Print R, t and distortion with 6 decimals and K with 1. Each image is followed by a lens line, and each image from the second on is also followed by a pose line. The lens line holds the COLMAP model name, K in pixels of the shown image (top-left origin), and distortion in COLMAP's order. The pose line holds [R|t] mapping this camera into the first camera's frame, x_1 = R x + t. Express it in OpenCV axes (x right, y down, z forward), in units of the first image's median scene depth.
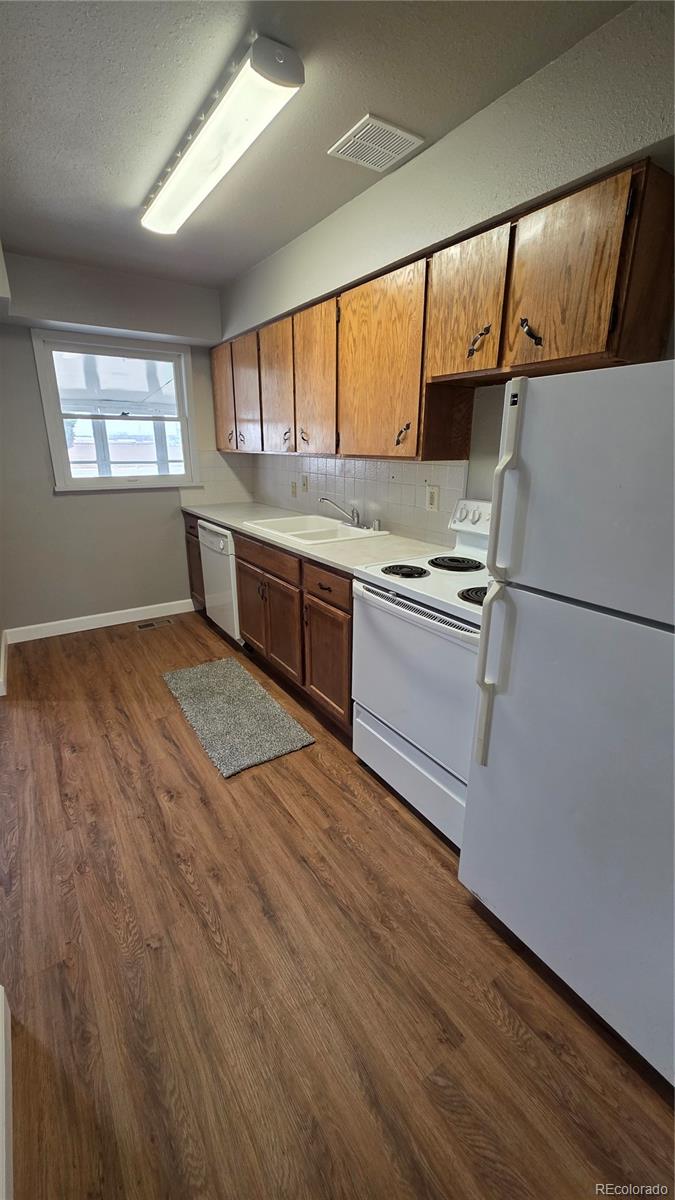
lens RADIAL K [[479.9, 0, 334.1], [0, 479.9, 594.7], [0, 0, 1]] dist [-0.000559, 0.000338]
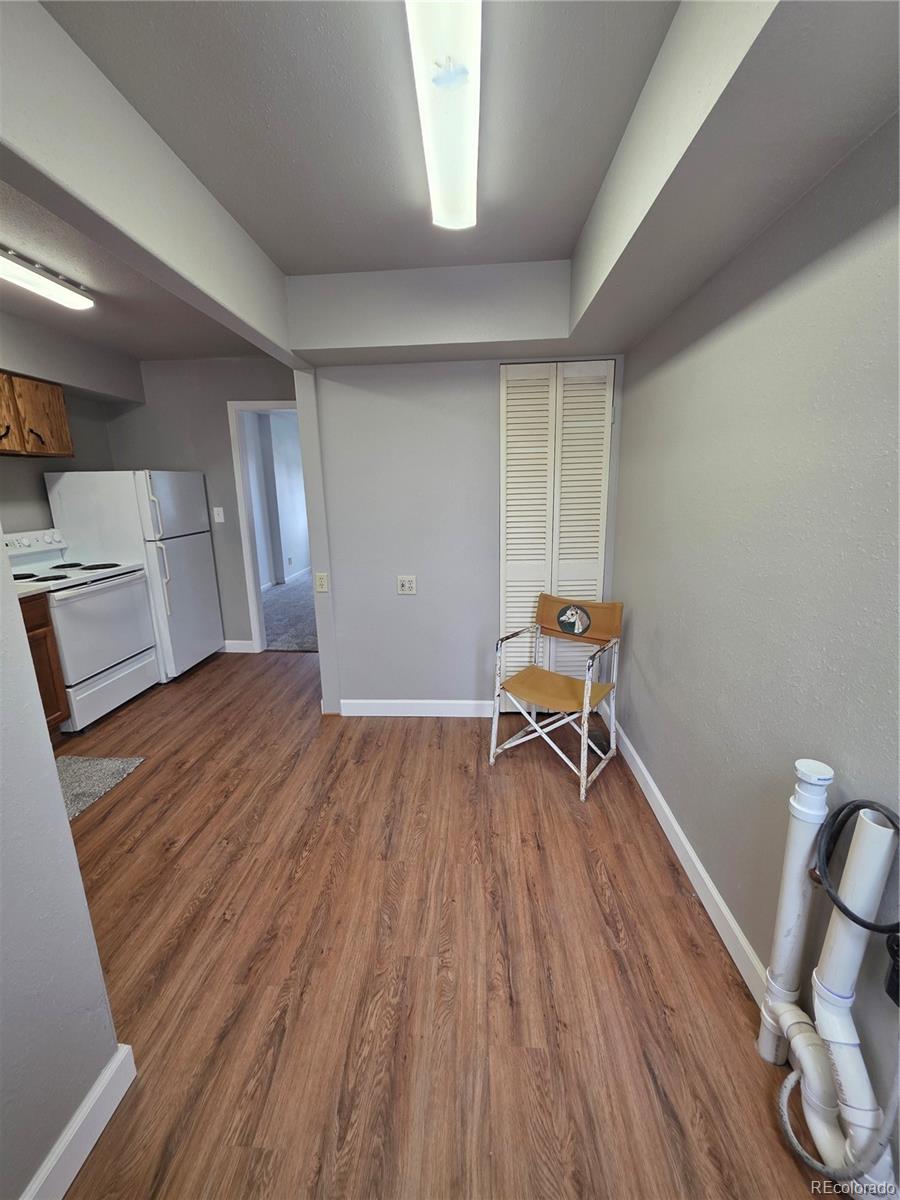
lens RADIAL K [[485.3, 0, 449.4], [0, 485.3, 599.4], [0, 0, 1]] dist [0.003235, 0.000056]
pose [[-0.802768, -0.135547, 0.580681, -1.588608], [0.186791, 0.867644, 0.460763, -0.422668], [-0.566280, 0.478351, -0.671198, 1.245274]]
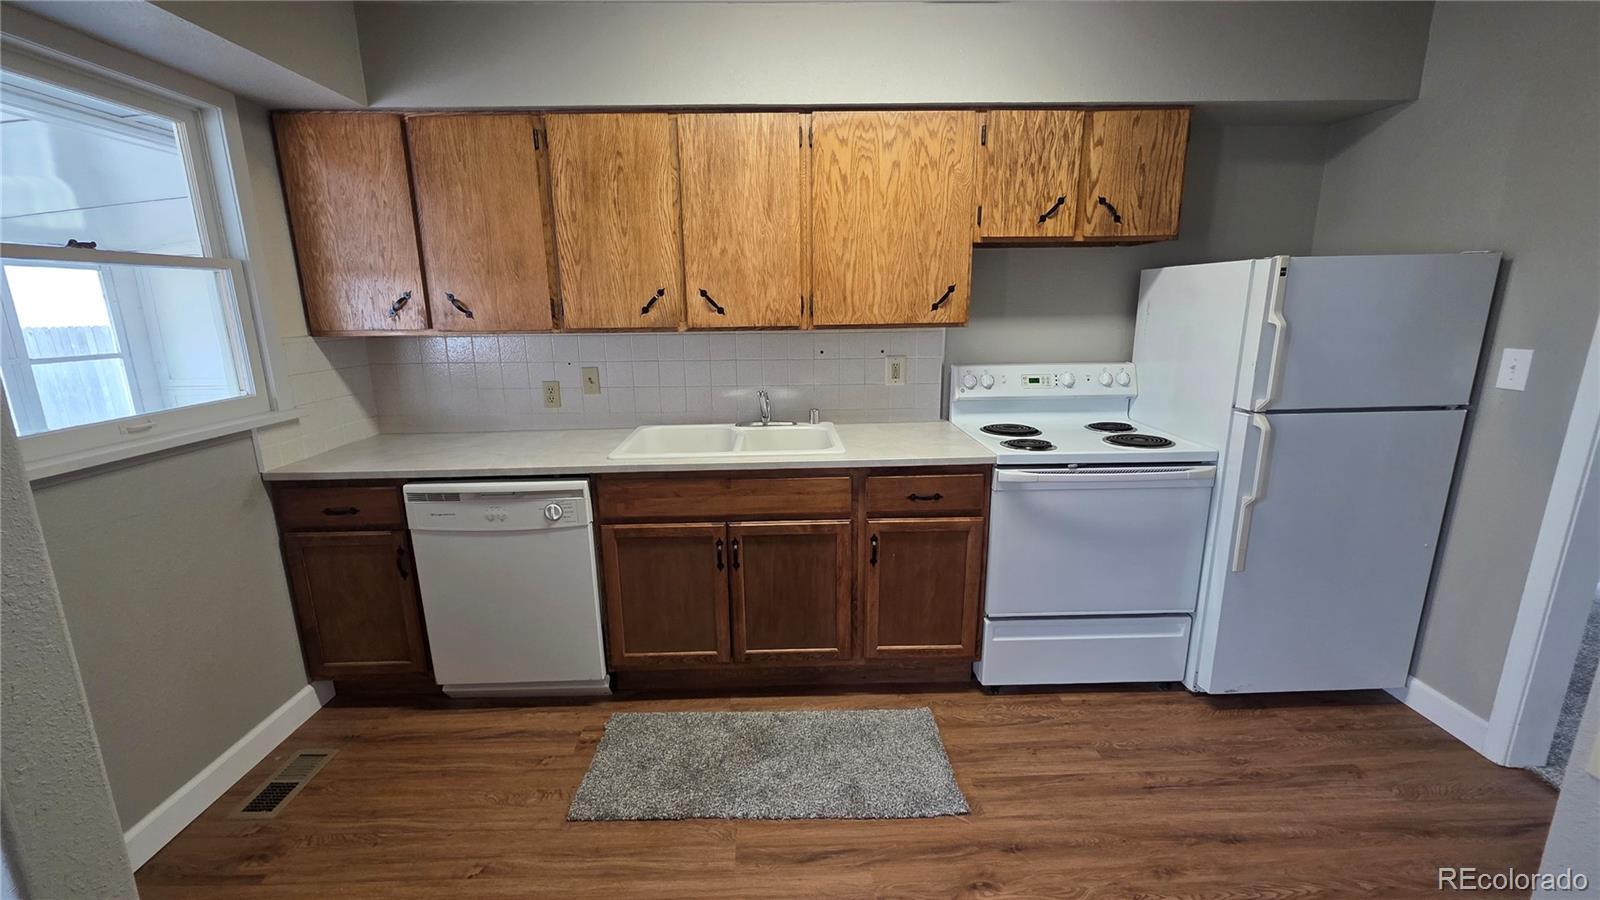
lens RADIAL K [[639.9, 0, 795.3], [0, 639.9, 449.2], [0, 0, 1]] dist [-0.000559, 0.000338]
pose [[0.529310, -0.204275, 0.823470, -1.005565], [0.272987, 0.959974, 0.062666, -0.220559], [-0.803311, 0.191627, 0.563889, 0.626759]]
